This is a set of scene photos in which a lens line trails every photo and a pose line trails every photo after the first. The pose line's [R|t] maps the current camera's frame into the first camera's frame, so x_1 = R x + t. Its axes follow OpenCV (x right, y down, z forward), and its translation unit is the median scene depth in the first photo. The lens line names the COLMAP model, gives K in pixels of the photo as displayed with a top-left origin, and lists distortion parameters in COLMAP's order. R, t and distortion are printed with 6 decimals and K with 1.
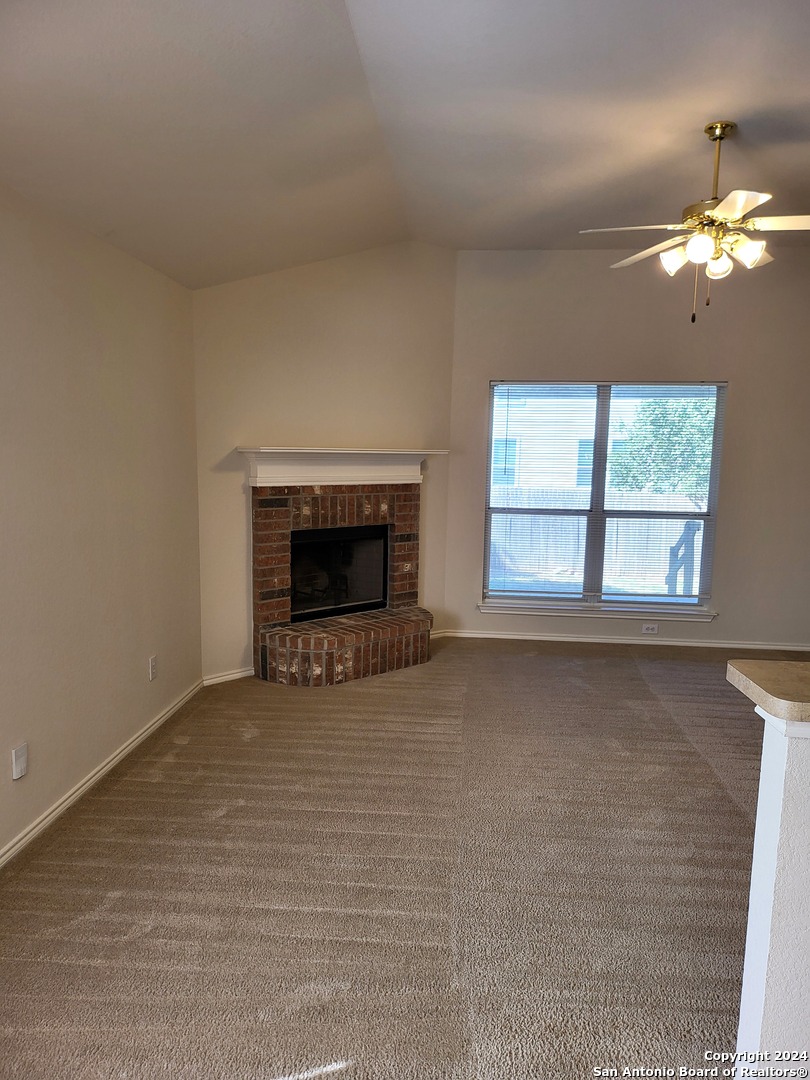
lens RADIAL K [[760.1, 0, 402.4], [0, 760.1, 543.0], [0, 0, 1]] dist [0.049277, -0.007297]
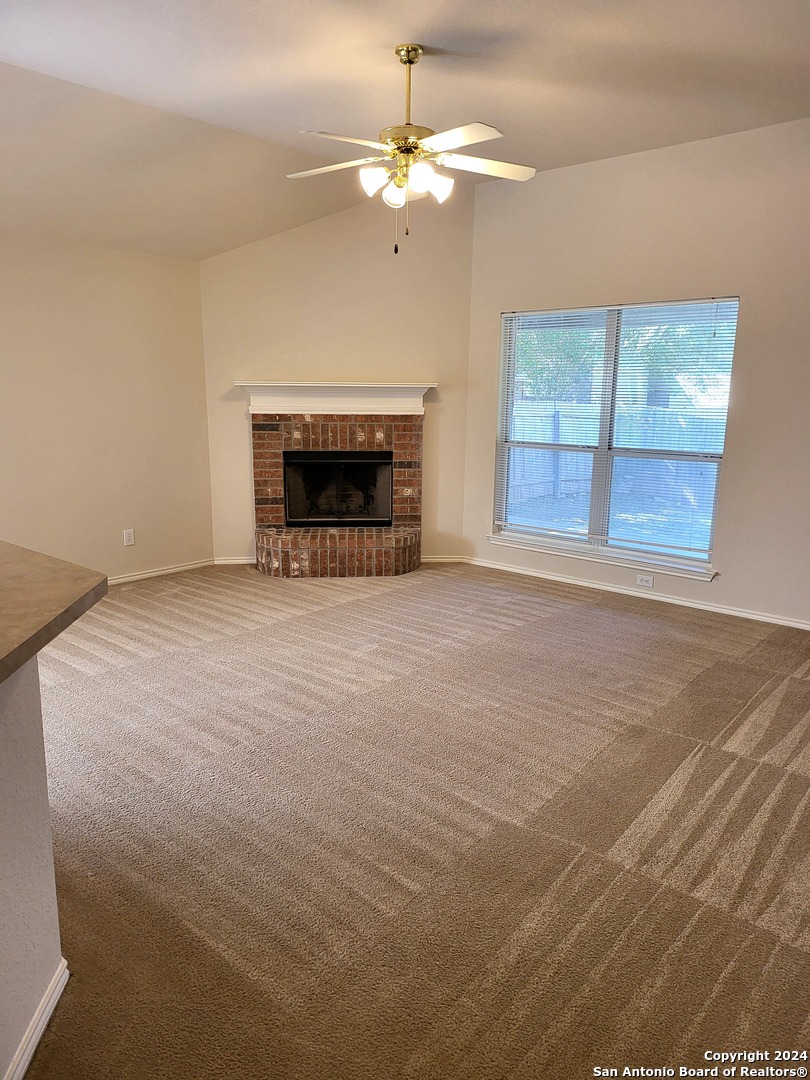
lens RADIAL K [[760.1, 0, 396.7], [0, 760.1, 541.9], [0, 0, 1]] dist [0.049277, -0.007297]
pose [[0.802013, 0.111476, -0.586812, 0.726044], [-0.068141, 0.993092, 0.095526, -0.000210], [0.593407, -0.036628, 0.804069, 0.114041]]
